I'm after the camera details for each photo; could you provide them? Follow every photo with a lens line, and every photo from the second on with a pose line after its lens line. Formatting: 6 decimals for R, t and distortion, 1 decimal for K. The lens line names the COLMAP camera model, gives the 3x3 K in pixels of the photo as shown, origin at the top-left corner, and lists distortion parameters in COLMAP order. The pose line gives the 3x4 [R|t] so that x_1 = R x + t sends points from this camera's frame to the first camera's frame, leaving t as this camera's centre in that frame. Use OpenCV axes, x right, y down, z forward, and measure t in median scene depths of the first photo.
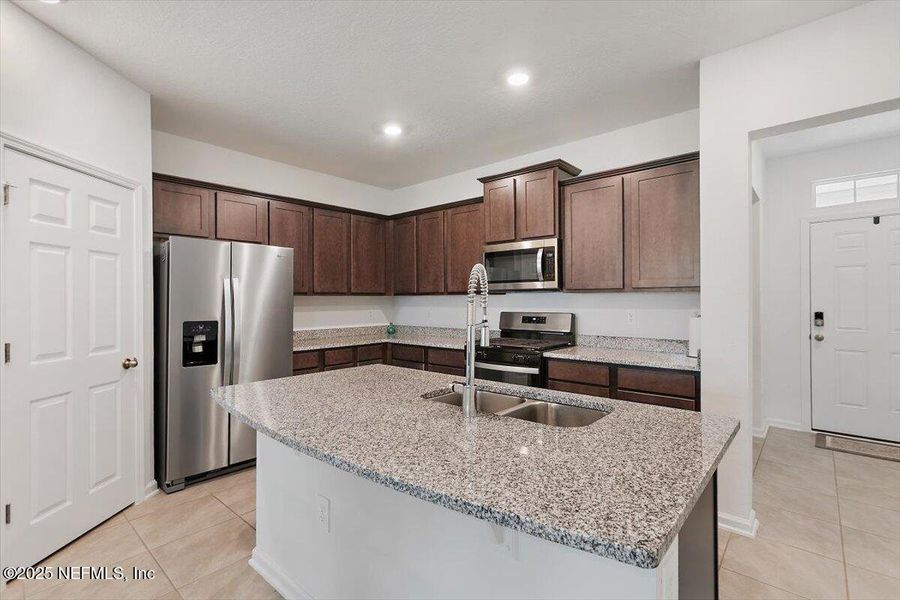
lens RADIAL K [[407.3, 0, 451.6], [0, 407.3, 301.3], [0, 0, 1]] dist [-0.003203, 0.003696]
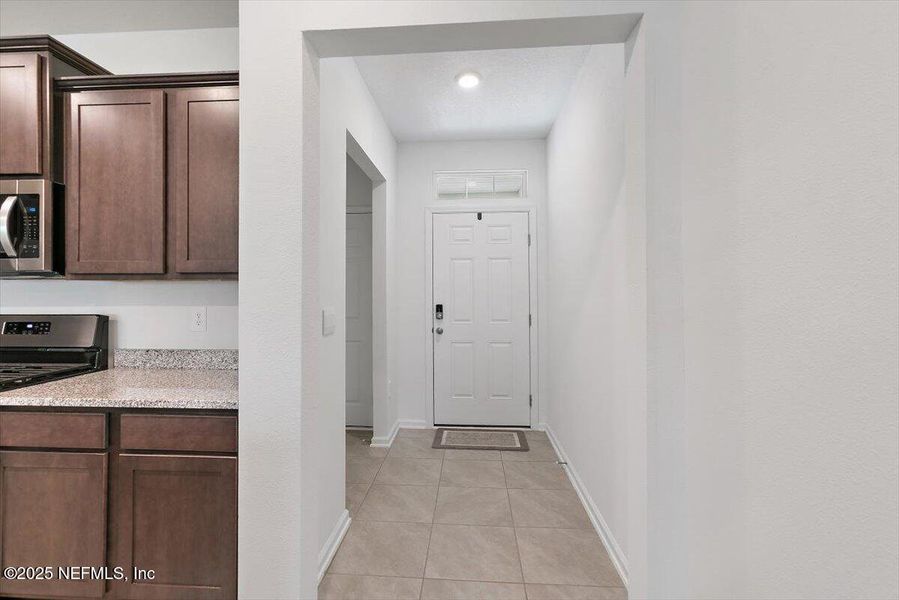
lens RADIAL K [[406.8, 0, 428.4], [0, 406.8, 289.1], [0, 0, 1]] dist [-0.003203, 0.003696]
pose [[0.811779, 0.005591, 0.583938, 0.351238], [-0.000368, 0.999959, -0.009063, -0.002553], [-0.583965, 0.007142, 0.811748, 0.248594]]
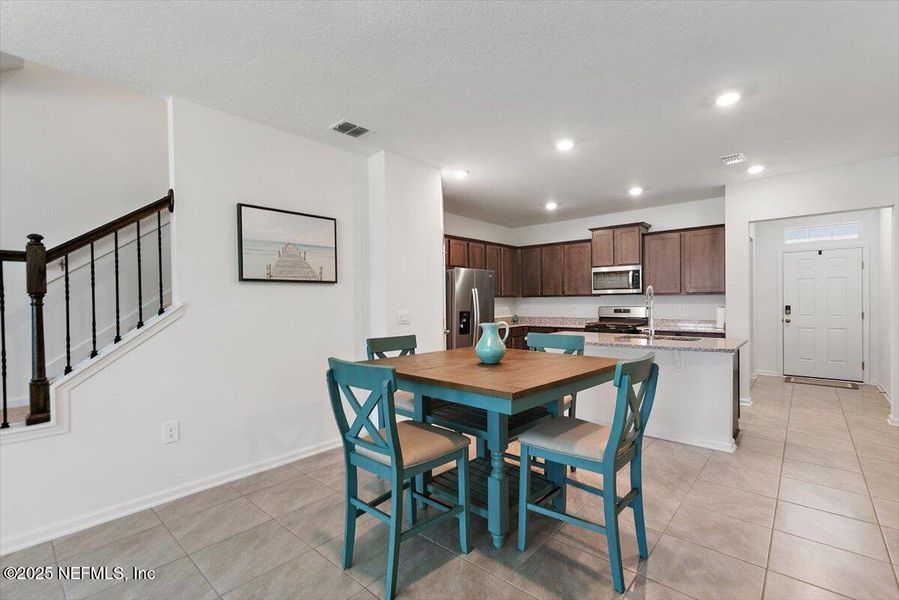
lens RADIAL K [[406.8, 0, 443.8], [0, 406.8, 305.1], [0, 0, 1]] dist [-0.003203, 0.003696]
pose [[0.999977, -0.005876, 0.003397, -0.612712], [0.005855, 0.999963, 0.006303, 0.006237], [-0.003434, -0.006283, 0.999974, -0.787059]]
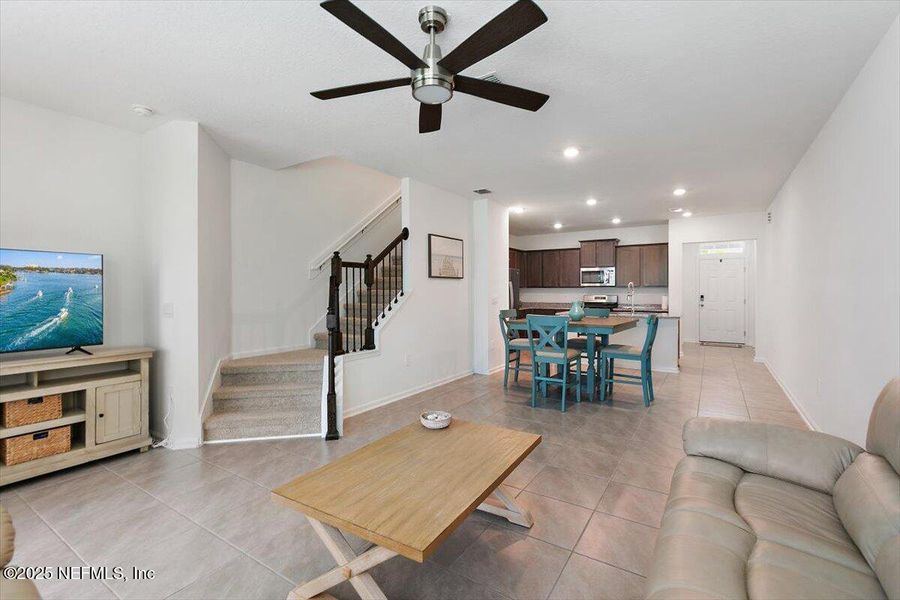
lens RADIAL K [[407.3, 0, 448.1], [0, 407.3, 292.2], [0, 0, 1]] dist [-0.003203, 0.003696]
pose [[0.987717, 0.002416, 0.156234, -1.226783], [-0.002330, 0.999997, -0.000738, 0.014100], [-0.156235, 0.000365, 0.987720, -1.458845]]
